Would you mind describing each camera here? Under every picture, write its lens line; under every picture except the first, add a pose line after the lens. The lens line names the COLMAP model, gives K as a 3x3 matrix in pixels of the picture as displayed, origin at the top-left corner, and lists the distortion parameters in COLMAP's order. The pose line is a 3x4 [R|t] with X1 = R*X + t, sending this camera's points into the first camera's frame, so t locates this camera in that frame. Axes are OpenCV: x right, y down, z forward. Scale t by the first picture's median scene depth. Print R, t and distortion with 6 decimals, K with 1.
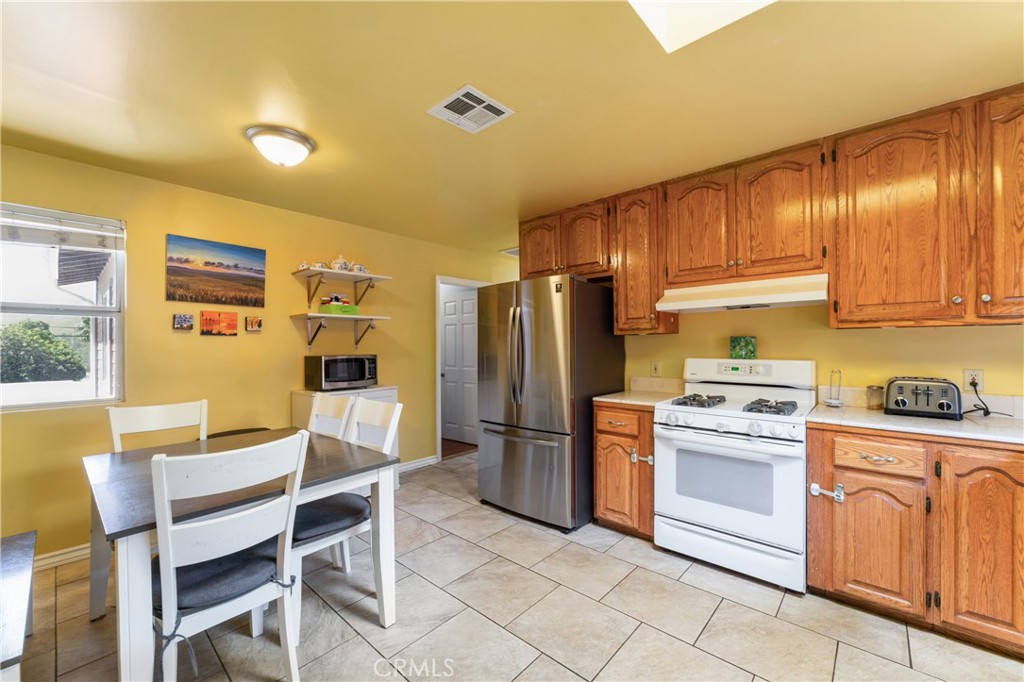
lens RADIAL K [[411.0, 0, 525.1], [0, 411.0, 342.6], [0, 0, 1]] dist [0.001536, 0.000447]
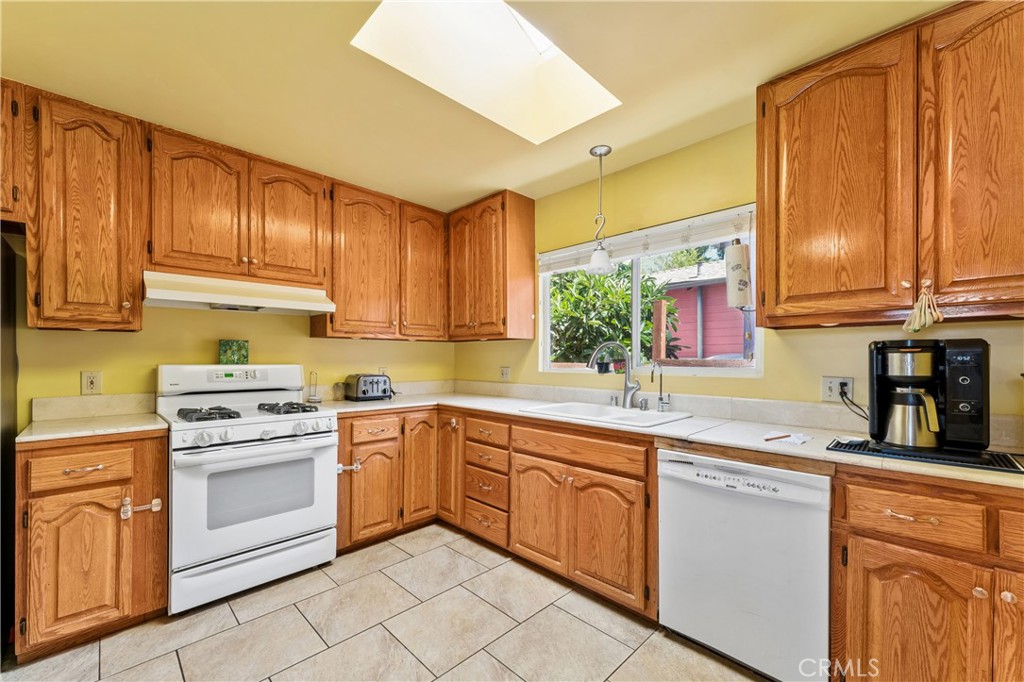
lens RADIAL K [[414.2, 0, 504.7], [0, 414.2, 356.3], [0, 0, 1]] dist [0.001612, 0.000140]
pose [[0.075439, 0.010604, 0.997094, -0.401246], [-0.006191, 0.999929, -0.010165, 0.031370], [-0.997131, -0.005406, 0.075500, 0.362506]]
